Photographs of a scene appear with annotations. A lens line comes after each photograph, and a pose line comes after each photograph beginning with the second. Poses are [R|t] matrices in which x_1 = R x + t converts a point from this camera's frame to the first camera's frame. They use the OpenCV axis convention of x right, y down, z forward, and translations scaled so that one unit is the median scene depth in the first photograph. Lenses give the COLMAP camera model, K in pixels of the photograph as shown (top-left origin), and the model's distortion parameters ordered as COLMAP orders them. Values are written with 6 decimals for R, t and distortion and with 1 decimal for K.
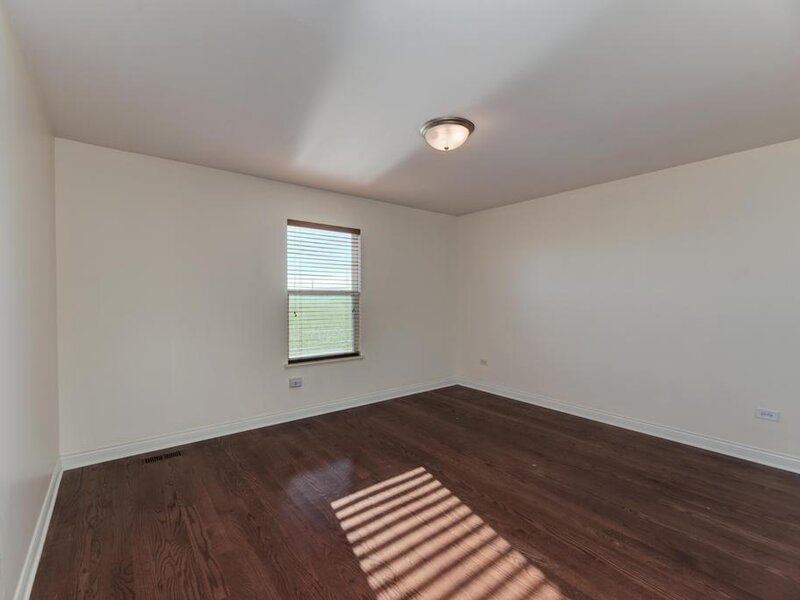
lens RADIAL K [[358.9, 0, 400.0], [0, 358.9, 300.0], [0, 0, 1]] dist [0.000710, -0.000290]
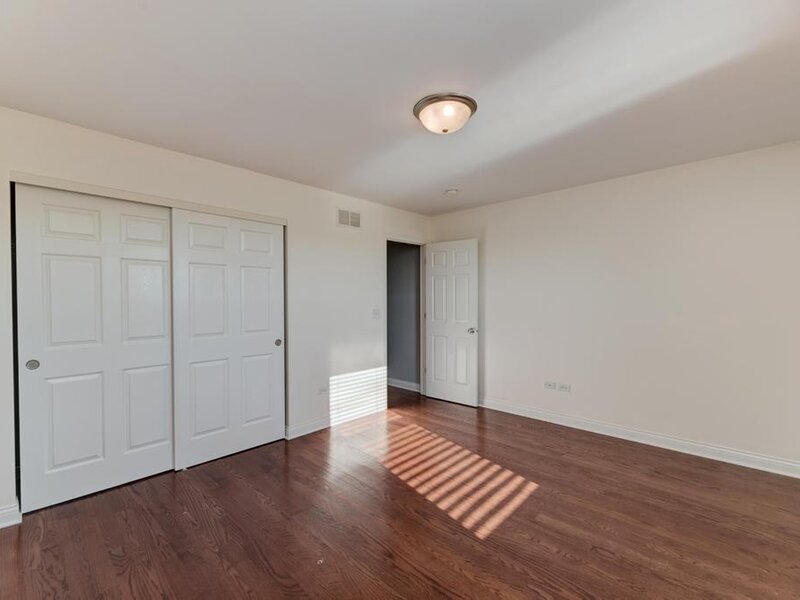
lens RADIAL K [[358.9, 0, 400.0], [0, 358.9, 300.0], [0, 0, 1]] dist [0.000710, -0.000290]
pose [[-0.989366, 0.005552, -0.145342, 0.400754], [0.003085, 0.999847, 0.017194, -0.034337], [0.145416, 0.016563, -0.989232, 2.060093]]
